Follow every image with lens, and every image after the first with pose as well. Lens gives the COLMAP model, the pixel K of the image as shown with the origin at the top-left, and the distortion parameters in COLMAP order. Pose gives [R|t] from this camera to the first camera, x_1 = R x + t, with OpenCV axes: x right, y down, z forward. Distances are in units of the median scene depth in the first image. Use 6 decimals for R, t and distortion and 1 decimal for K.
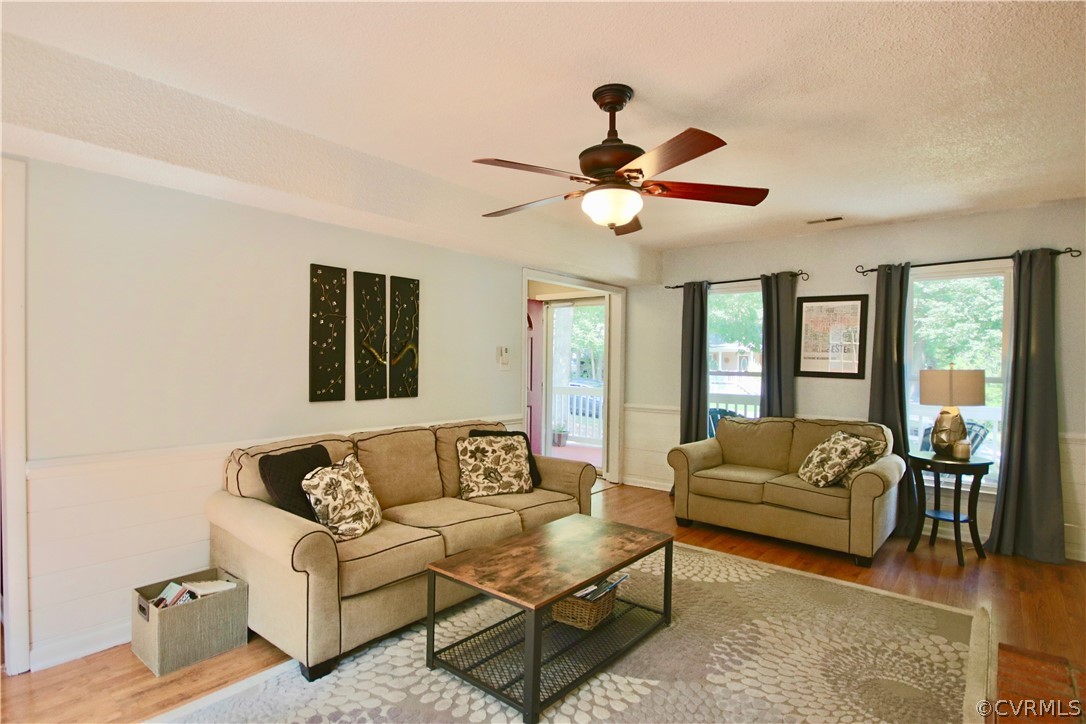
lens RADIAL K [[558.2, 0, 544.0], [0, 558.2, 368.4], [0, 0, 1]] dist [-0.005764, 0.000301]
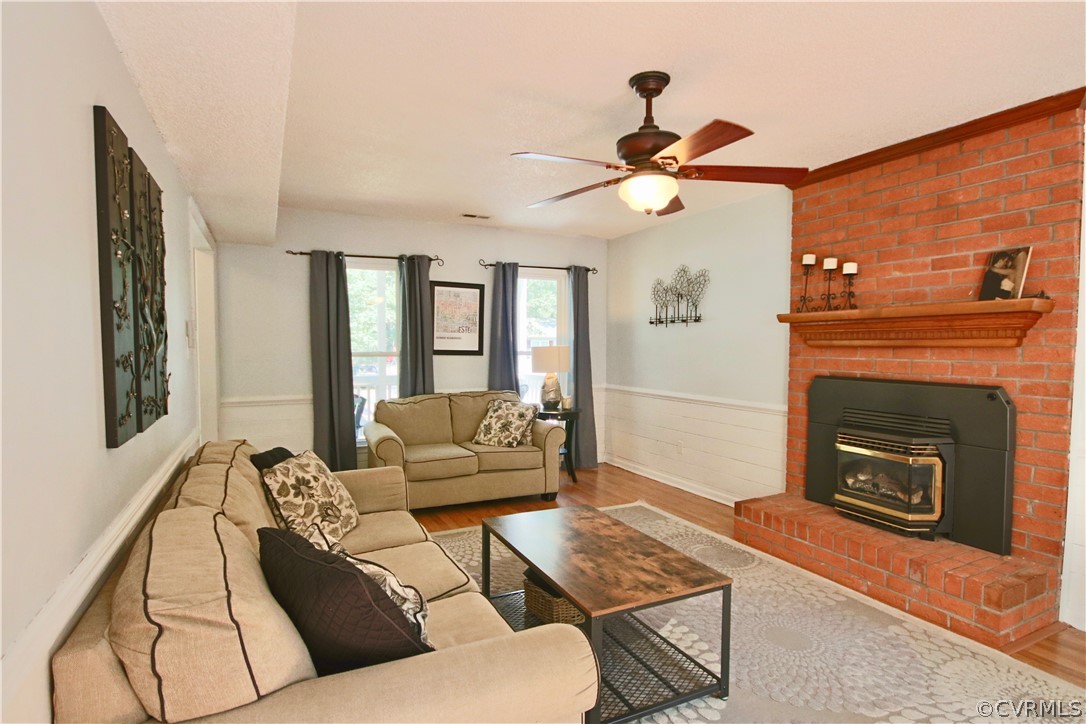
lens RADIAL K [[558.2, 0, 544.0], [0, 558.2, 368.4], [0, 0, 1]] dist [-0.005764, 0.000301]
pose [[0.411092, -0.049974, 0.910223, -0.575212], [0.017818, 0.998746, 0.046787, -0.008187], [-0.911420, -0.003016, 0.411467, 0.480701]]
